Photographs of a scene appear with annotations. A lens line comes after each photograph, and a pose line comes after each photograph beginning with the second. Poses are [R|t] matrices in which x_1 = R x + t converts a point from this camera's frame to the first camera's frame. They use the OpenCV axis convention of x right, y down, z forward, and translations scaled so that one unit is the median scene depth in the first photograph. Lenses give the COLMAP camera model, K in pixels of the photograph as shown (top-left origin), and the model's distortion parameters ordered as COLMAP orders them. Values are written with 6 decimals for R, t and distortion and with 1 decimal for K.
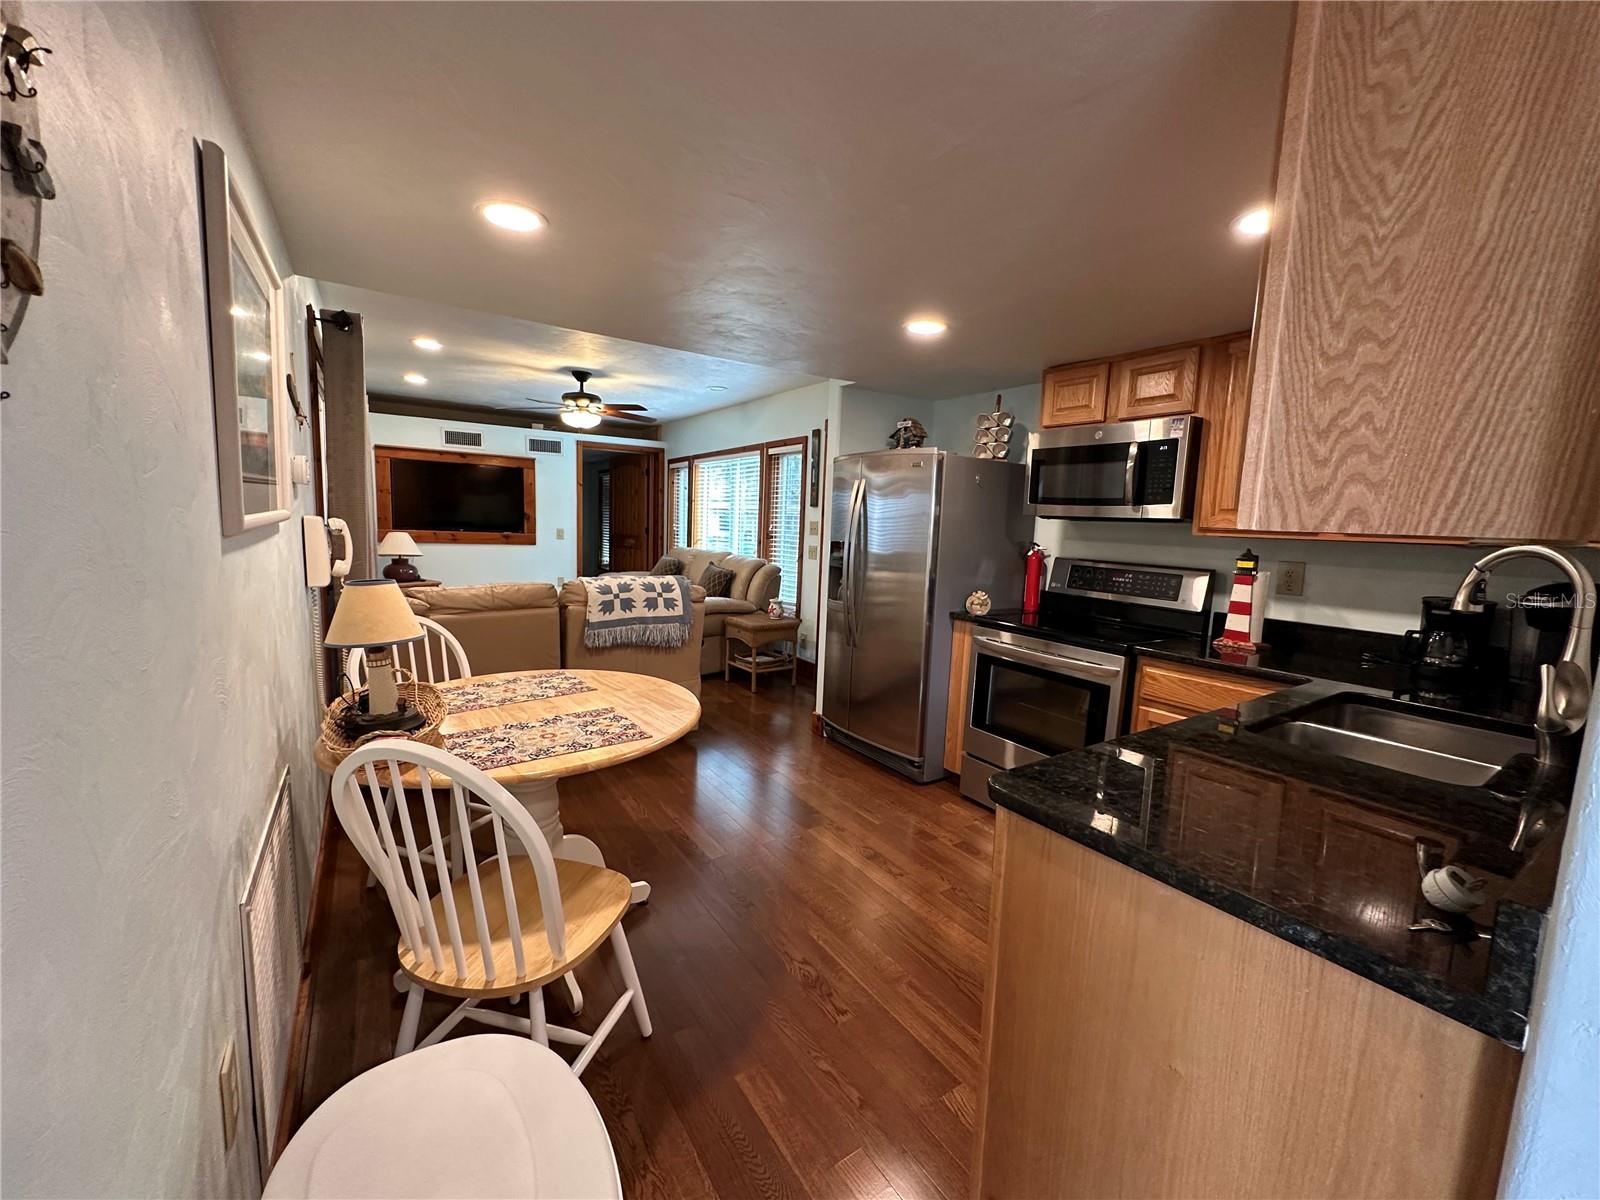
lens RADIAL K [[640.0, 0, 799.1], [0, 640.0, 597.2], [0, 0, 1]] dist [-0.006172, 0.001578]
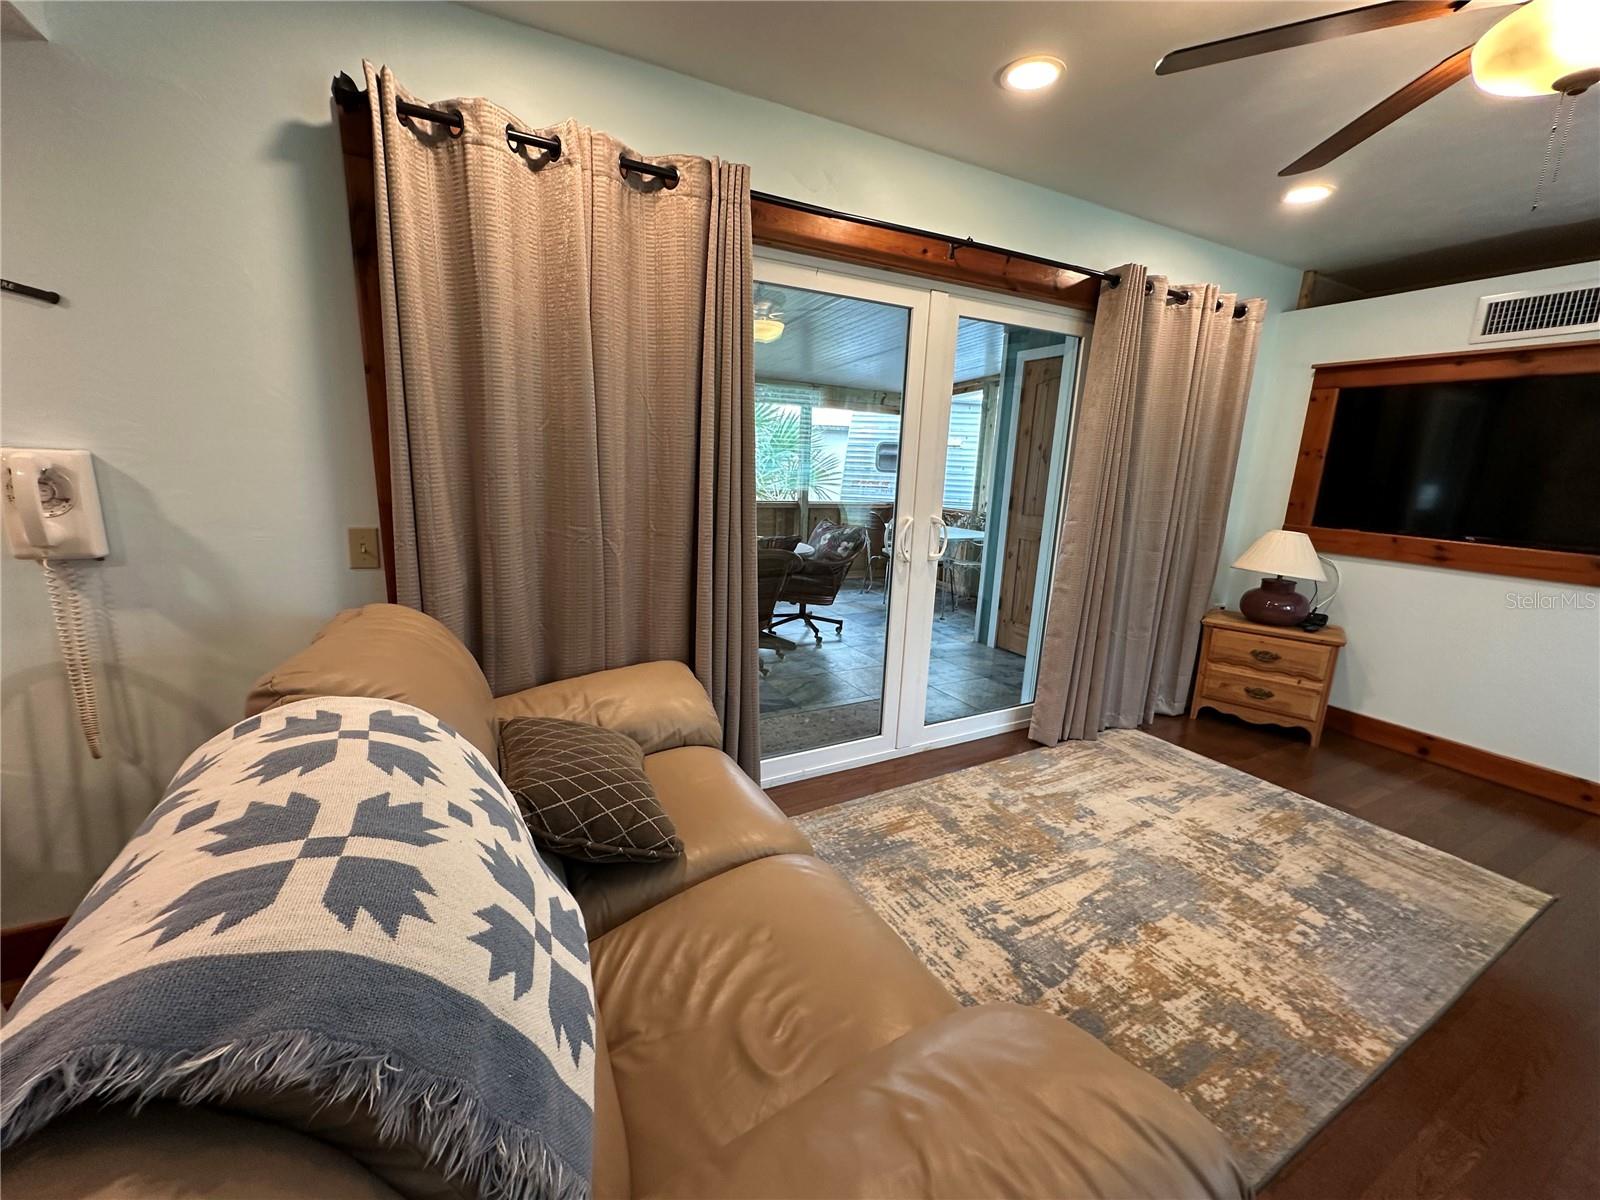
lens RADIAL K [[640.0, 0, 803.3], [0, 640.0, 601.7], [0, 0, 1]] dist [-0.006172, 0.001578]
pose [[-0.093425, 0.172793, -0.980517, -0.119163], [-0.159515, 0.969505, 0.186051, -0.141832], [0.982765, 0.173789, -0.063013, 1.170755]]
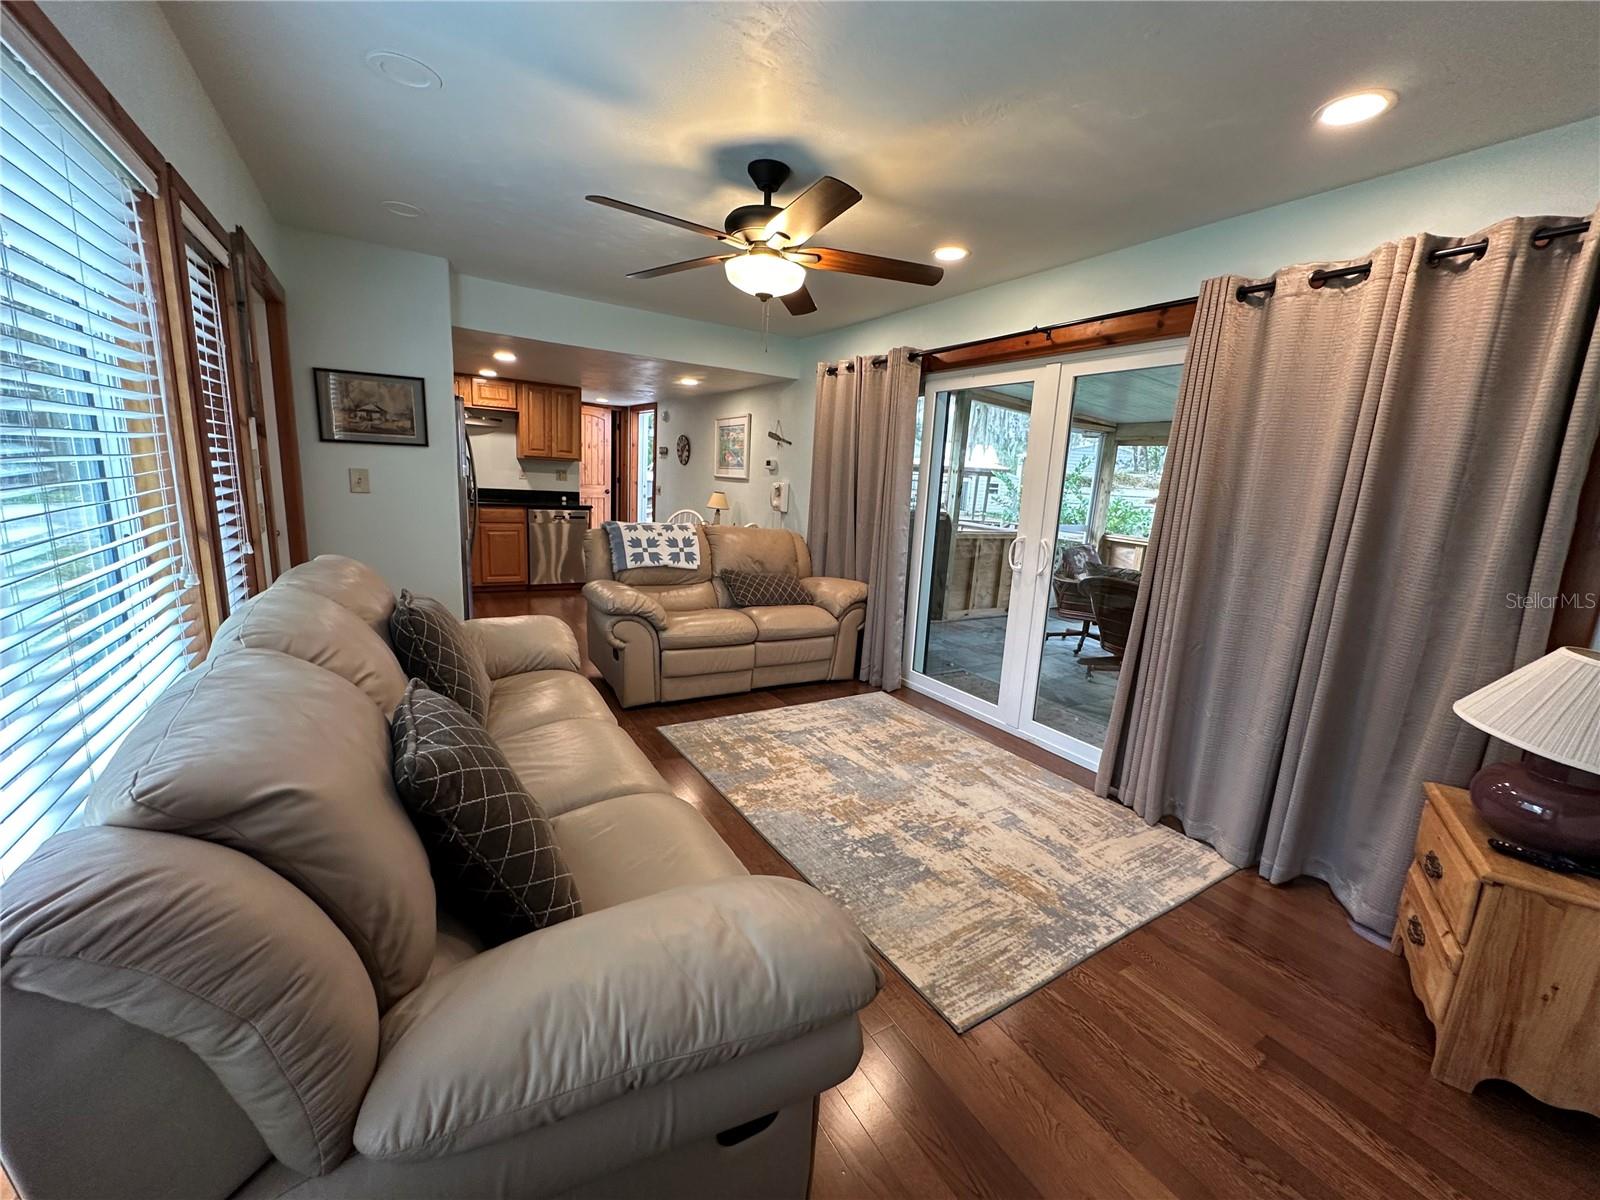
lens RADIAL K [[640.0, 0, 794.4], [0, 640.0, 599.4], [0, 0, 1]] dist [-0.006172, 0.001578]
pose [[-0.994410, -0.103945, 0.018569, -0.580456], [-0.093008, 0.945515, 0.312011, -0.302424], [-0.049989, 0.308540, -0.949897, 2.222991]]
